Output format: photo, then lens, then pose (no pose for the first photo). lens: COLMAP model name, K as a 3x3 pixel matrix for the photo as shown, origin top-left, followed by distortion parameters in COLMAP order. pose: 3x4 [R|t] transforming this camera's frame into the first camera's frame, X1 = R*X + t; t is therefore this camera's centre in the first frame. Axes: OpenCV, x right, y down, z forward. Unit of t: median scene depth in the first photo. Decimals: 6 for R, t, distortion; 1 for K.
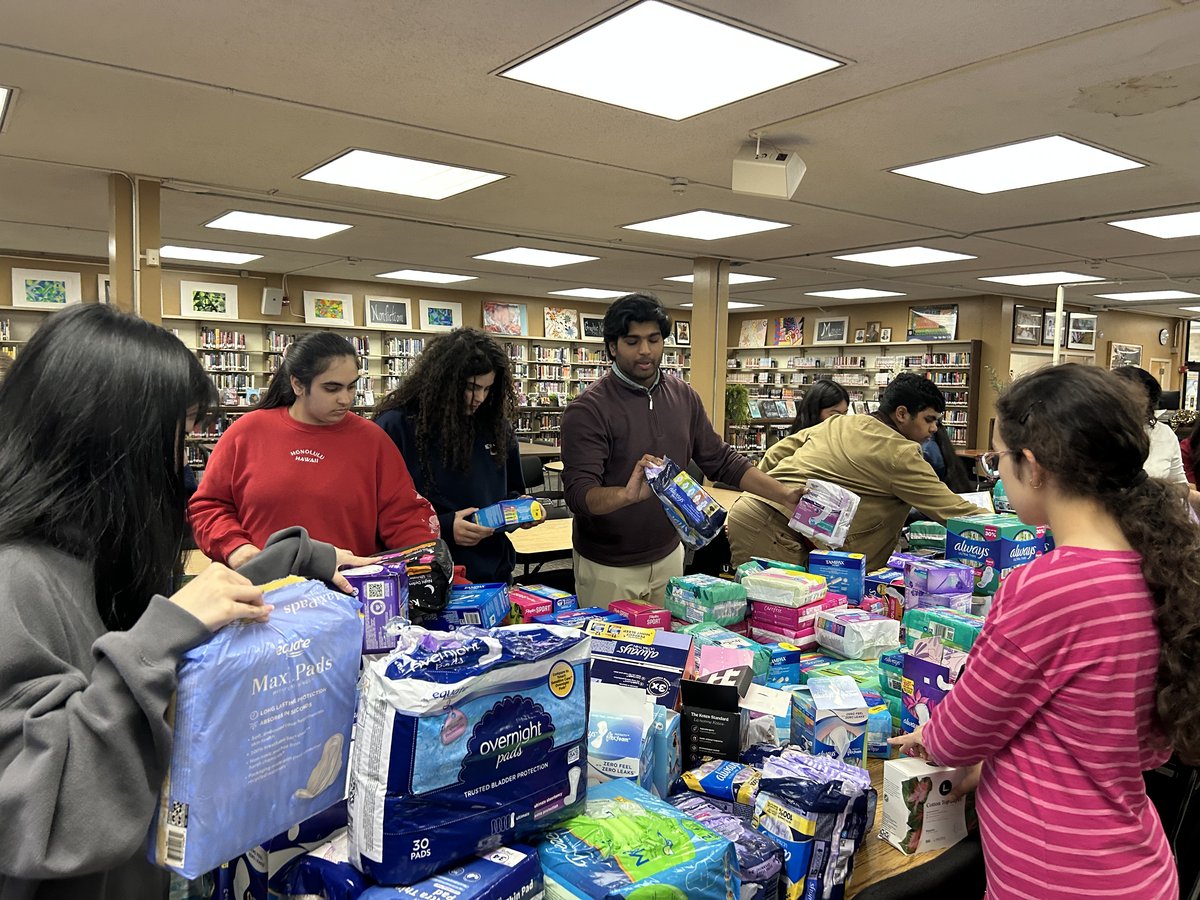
lens RADIAL K [[946.6, 0, 605.0], [0, 946.6, 454.3], [0, 0, 1]] dist [0.060539, -0.062042]
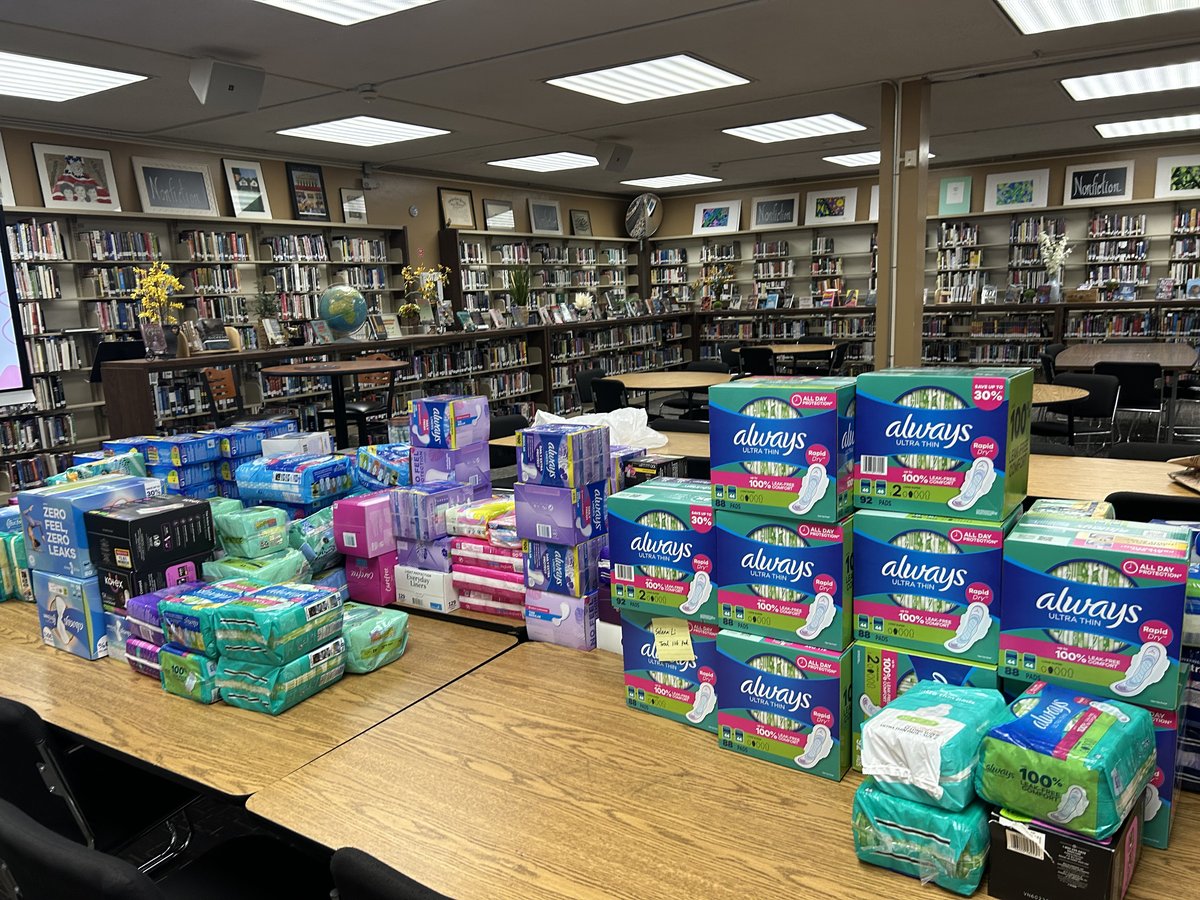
lens RADIAL K [[946.6, 0, 594.9], [0, 946.6, 447.5], [0, 0, 1]] dist [0.060539, -0.062042]
pose [[0.326420, 0.121831, -0.937341, 0.249618], [-0.027078, 0.992457, 0.119565, -0.007714], [0.944837, -0.013647, 0.327256, 0.211703]]
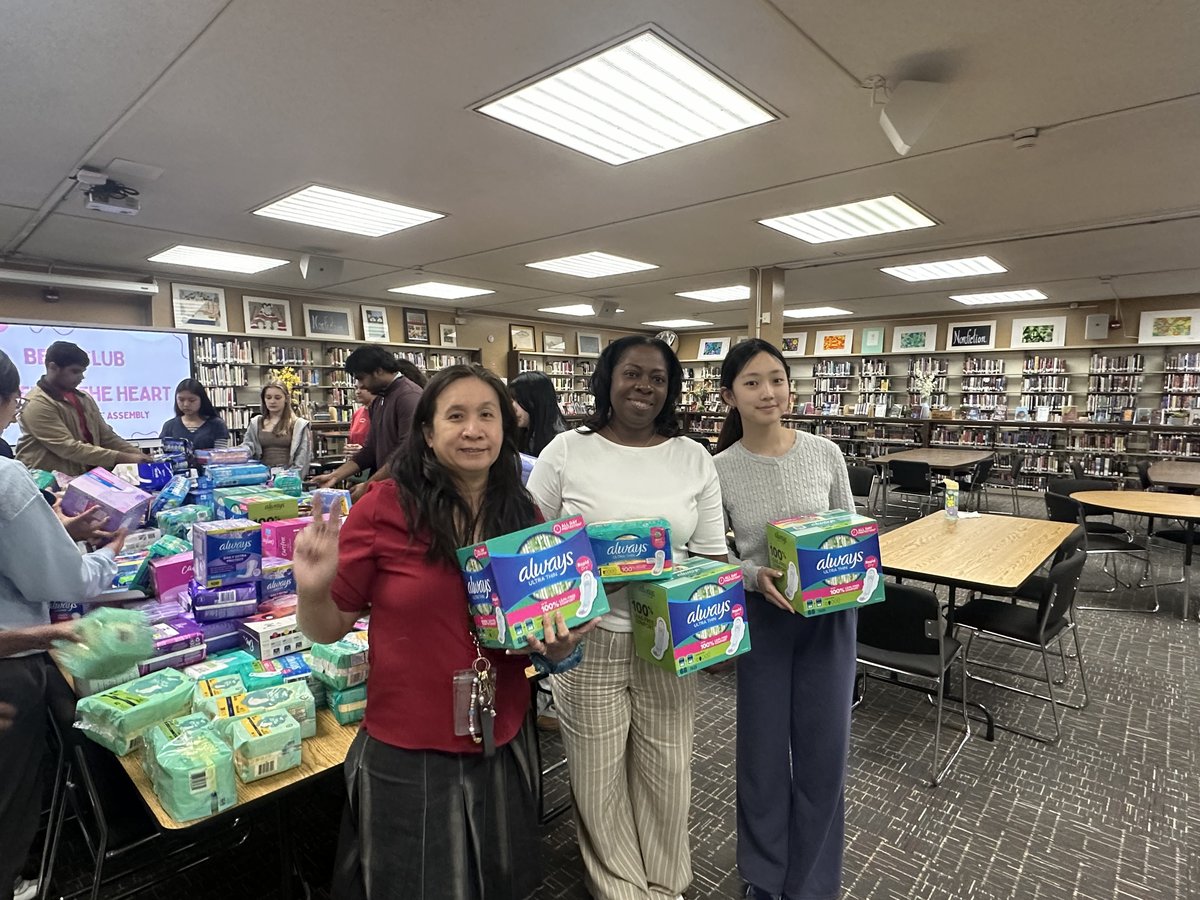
lens RADIAL K [[684.8, 0, 595.0], [0, 684.8, 449.5], [0, 0, 1]] dist [0.003274, 0.004101]
pose [[0.172453, 0.060685, -0.983147, 0.339002], [-0.077467, 0.995845, 0.047880, -0.015228], [0.981967, 0.067905, 0.176438, 0.324240]]
